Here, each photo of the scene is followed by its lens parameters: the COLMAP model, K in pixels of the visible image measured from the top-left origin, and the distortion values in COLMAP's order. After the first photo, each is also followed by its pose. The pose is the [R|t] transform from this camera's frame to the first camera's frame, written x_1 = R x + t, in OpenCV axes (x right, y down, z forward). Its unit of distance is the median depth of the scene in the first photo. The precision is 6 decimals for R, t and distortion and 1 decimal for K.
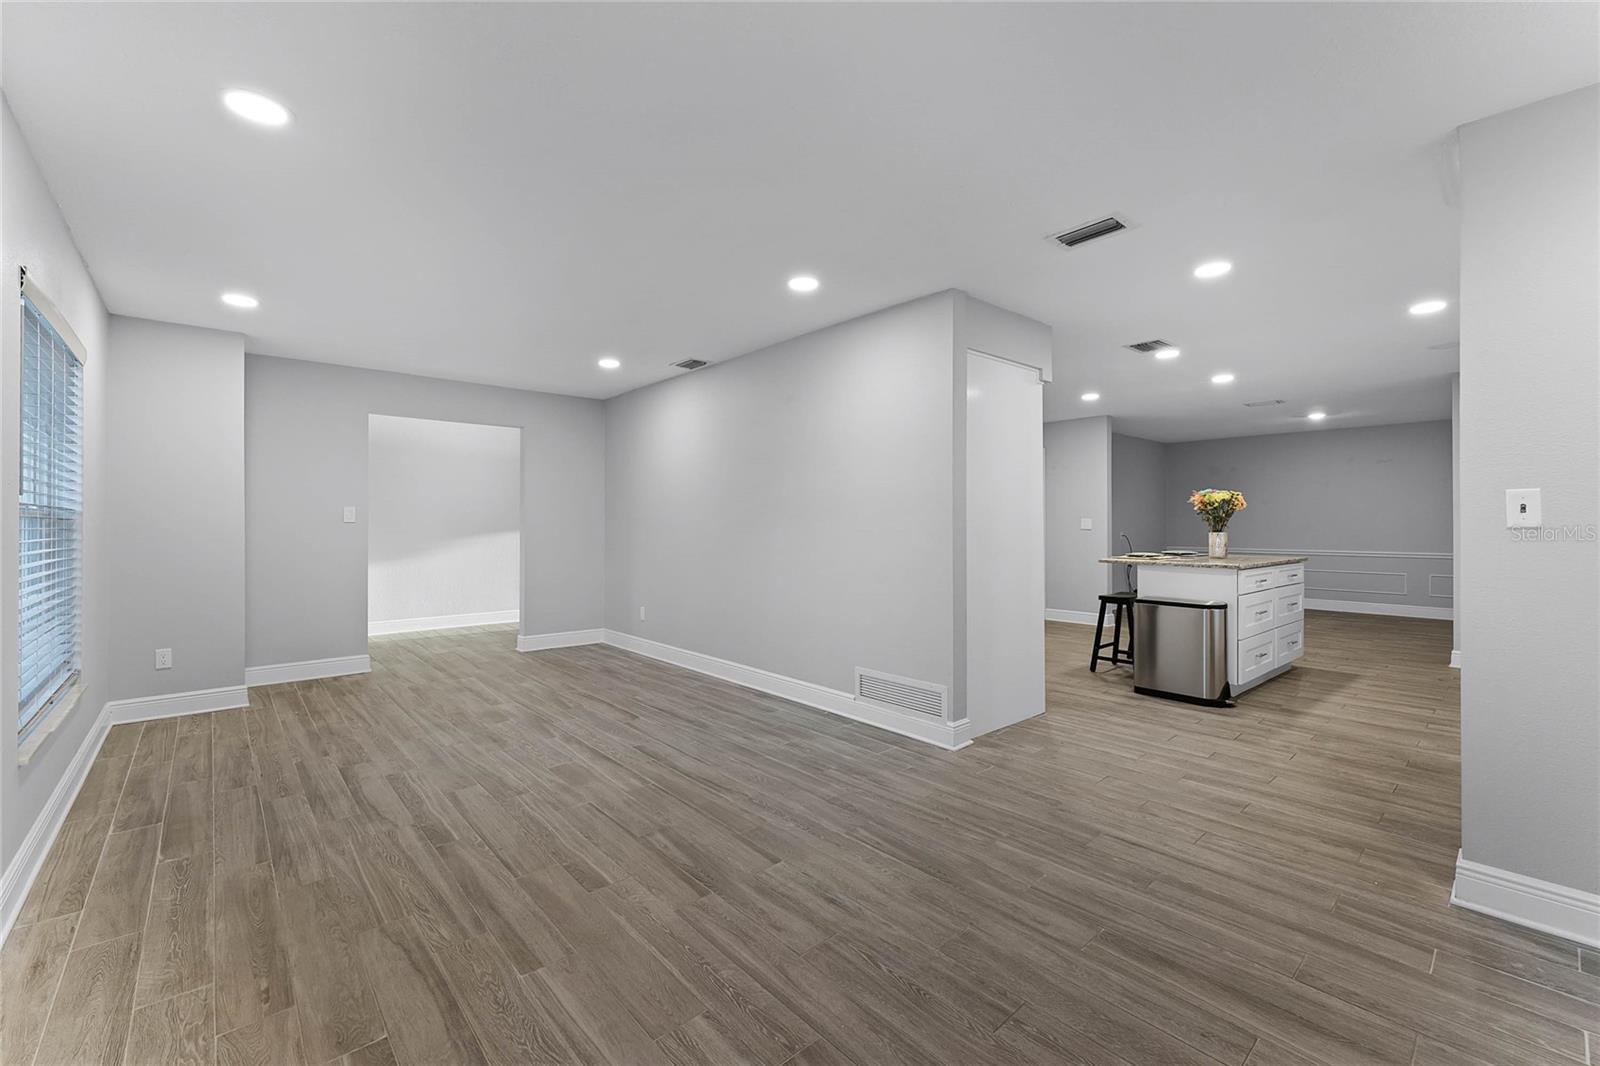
lens RADIAL K [[660.4, 0, 780.2], [0, 660.4, 523.8], [0, 0, 1]] dist [-0.001236, -0.000303]
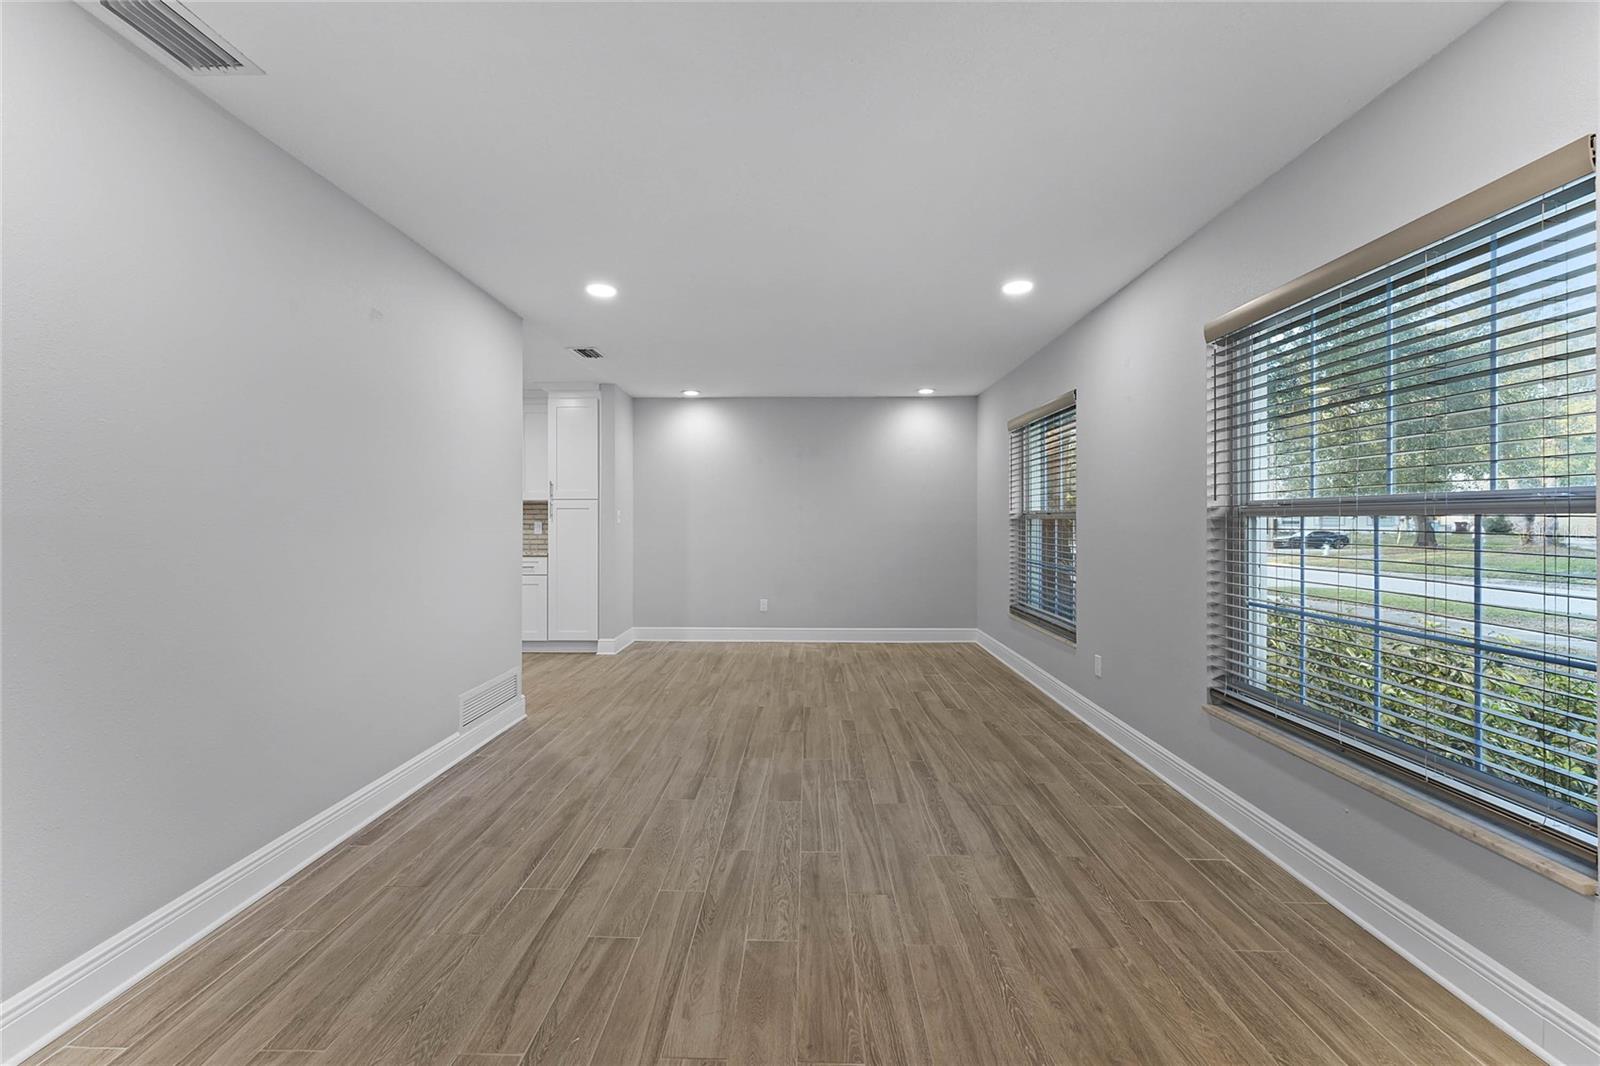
lens RADIAL K [[645.6, 0, 794.1], [0, 645.6, 529.5], [0, 0, 1]] dist [0.000556, 0.000014]
pose [[-0.743404, -0.008738, 0.668785, -1.000446], [0.000461, 0.999908, 0.013577, -0.005817], [-0.668842, 0.010401, -0.743332, 1.784698]]
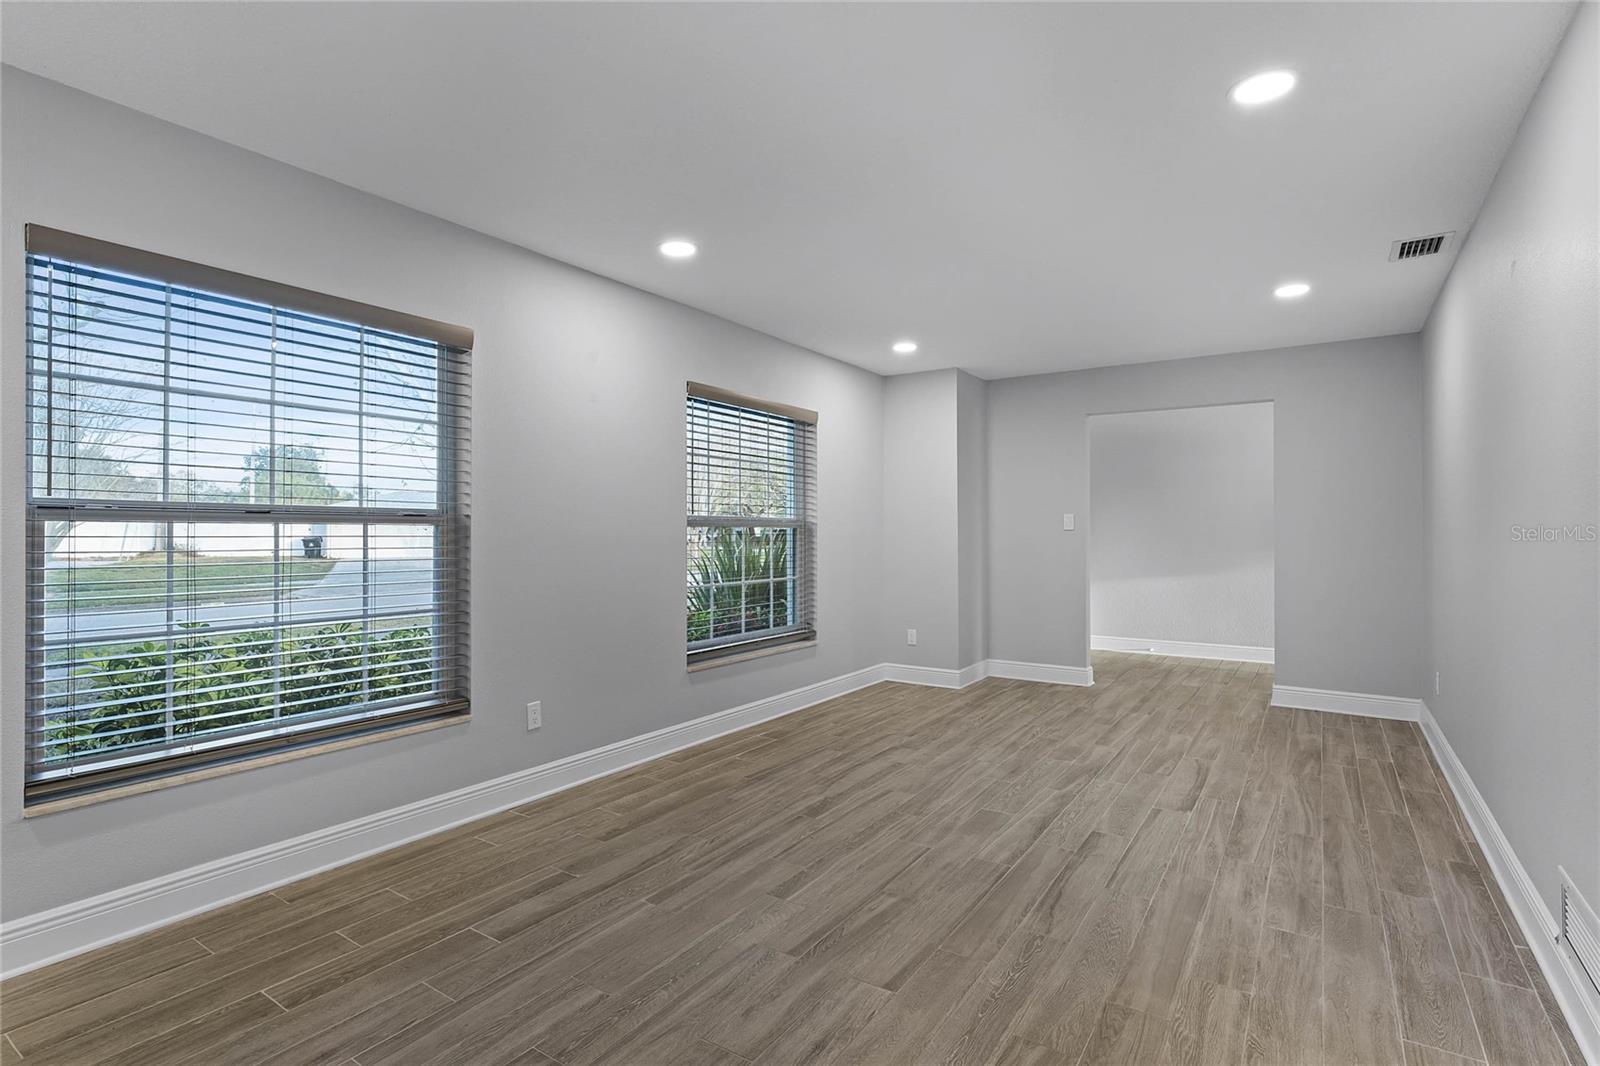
lens RADIAL K [[779.8, 0, 795.6], [0, 779.8, 530.8], [0, 0, 1]] dist [0.000662, -0.000527]
pose [[0.264995, -0.001122, -0.964249, 0.637726], [-0.000913, 0.999999, -0.001414, 0.000289], [0.964249, 0.001255, 0.264993, 0.523523]]
